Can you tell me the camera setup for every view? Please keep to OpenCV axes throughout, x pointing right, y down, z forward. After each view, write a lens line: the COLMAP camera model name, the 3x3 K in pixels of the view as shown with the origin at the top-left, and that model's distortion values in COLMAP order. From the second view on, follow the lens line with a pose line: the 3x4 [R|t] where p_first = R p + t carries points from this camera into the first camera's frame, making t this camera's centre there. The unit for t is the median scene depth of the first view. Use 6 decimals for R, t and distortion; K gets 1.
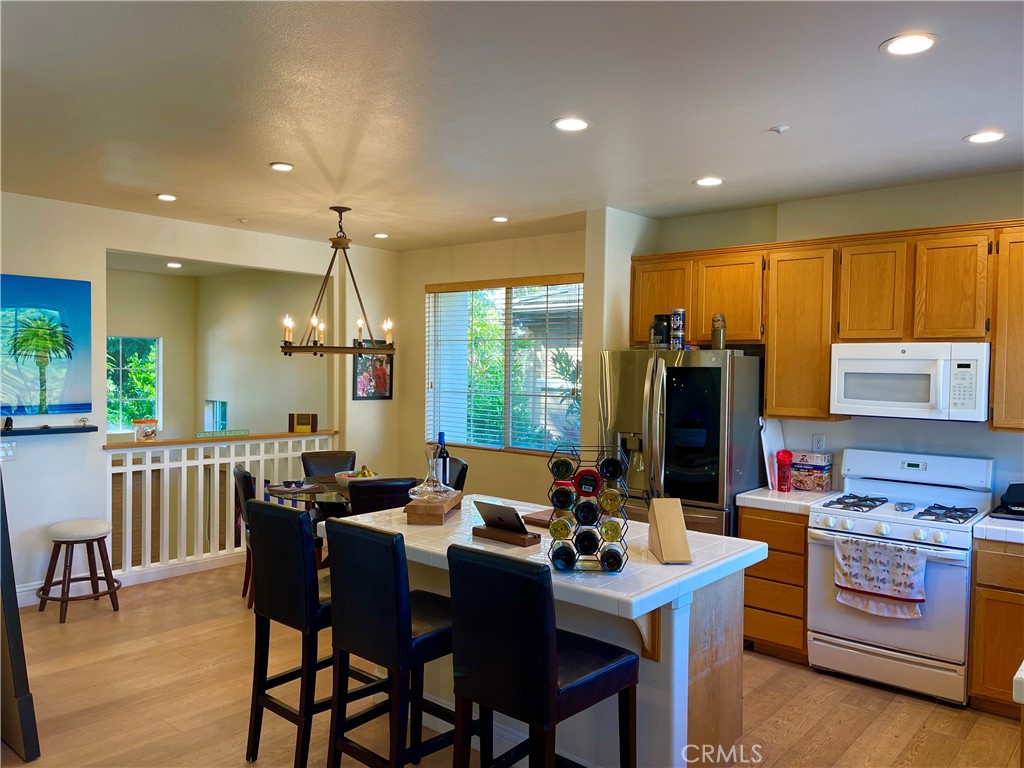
lens RADIAL K [[766.2, 0, 514.9], [0, 766.2, 378.2], [0, 0, 1]] dist [0.051340, -0.037526]
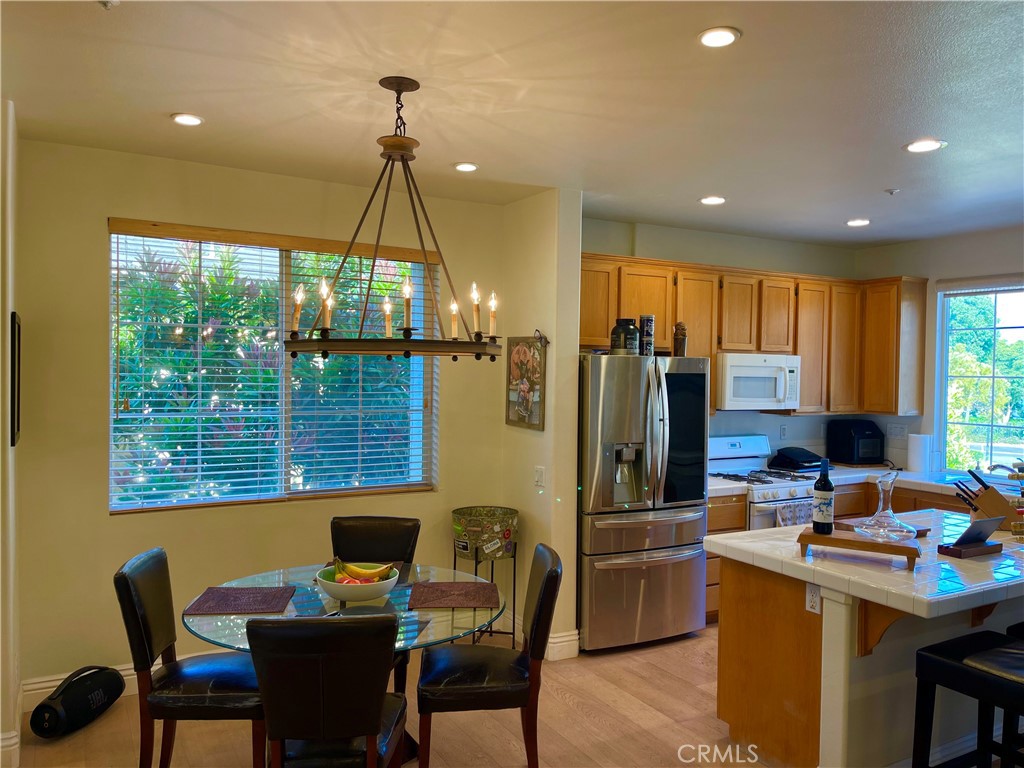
lens RADIAL K [[766.2, 0, 514.9], [0, 766.2, 380.6], [0, 0, 1]] dist [0.051340, -0.037526]
pose [[0.342737, -0.021670, 0.939181, -0.849319], [0.005897, 0.999764, 0.020916, -0.028677], [-0.939413, -0.001631, 0.342784, 0.886115]]
